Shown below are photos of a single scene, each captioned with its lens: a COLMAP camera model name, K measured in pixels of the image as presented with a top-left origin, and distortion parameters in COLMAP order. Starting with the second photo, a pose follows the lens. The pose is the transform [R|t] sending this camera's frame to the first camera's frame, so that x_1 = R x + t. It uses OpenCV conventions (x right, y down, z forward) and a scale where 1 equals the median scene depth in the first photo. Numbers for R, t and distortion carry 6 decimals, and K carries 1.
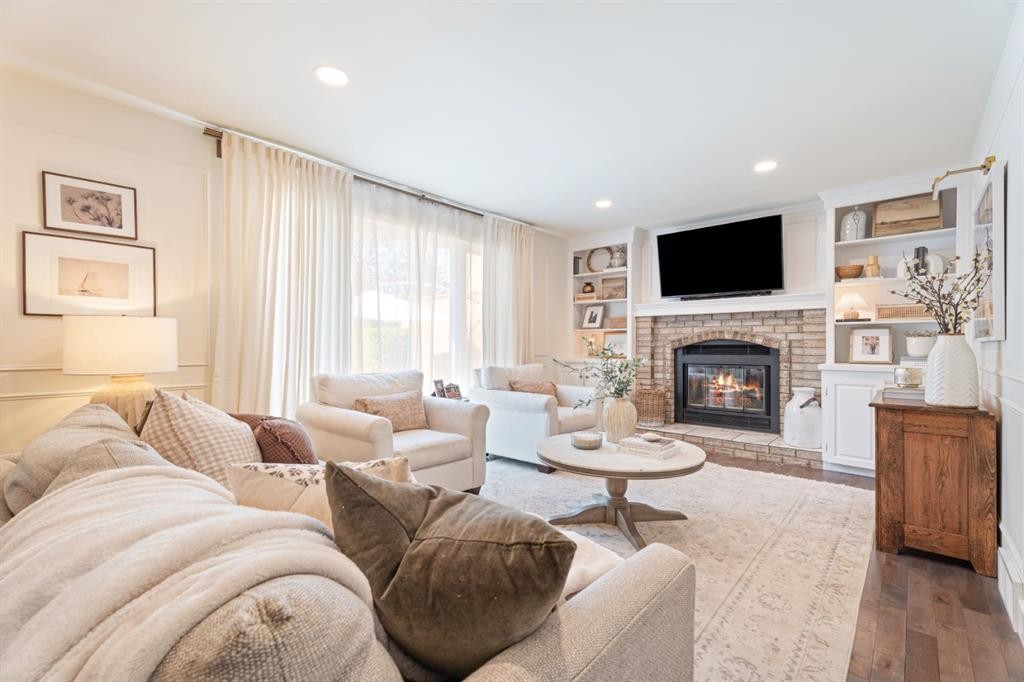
lens RADIAL K [[463.3, 0, 512.6], [0, 463.3, 346.5], [0, 0, 1]] dist [0.009061, -0.000178]
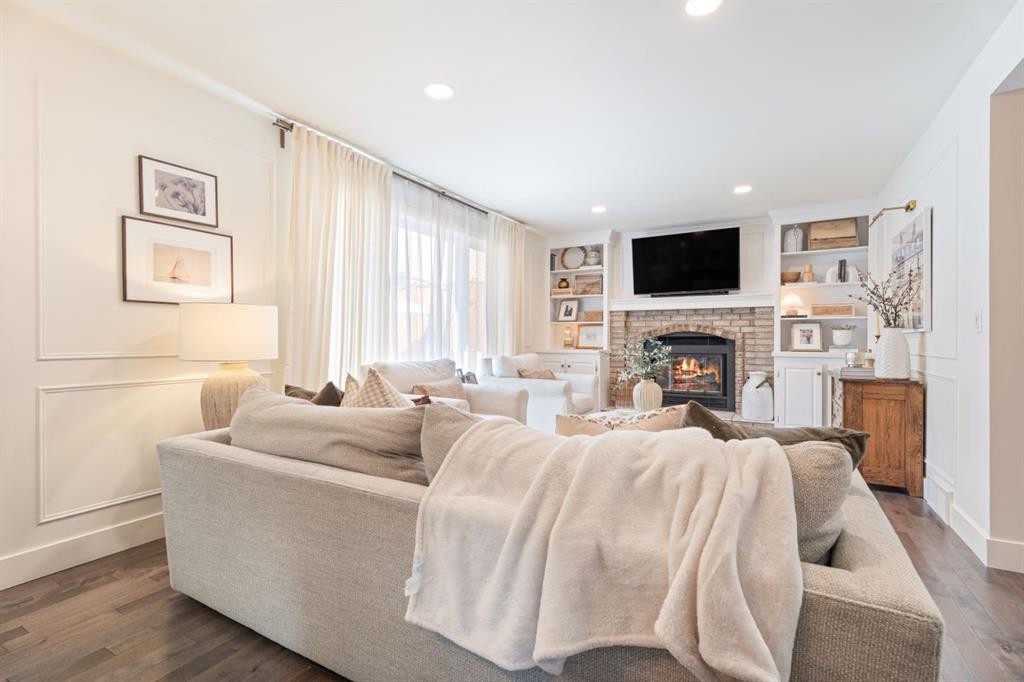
lens RADIAL K [[482.0, 0, 512.0], [0, 482.0, 341.0], [0, 0, 1]] dist [0.002556, 0.000592]
pose [[0.977407, 0.000632, 0.211365, -0.269933], [-0.000778, 1.000000, 0.000612, 0.008528], [-0.211365, -0.000762, 0.977407, -0.094657]]
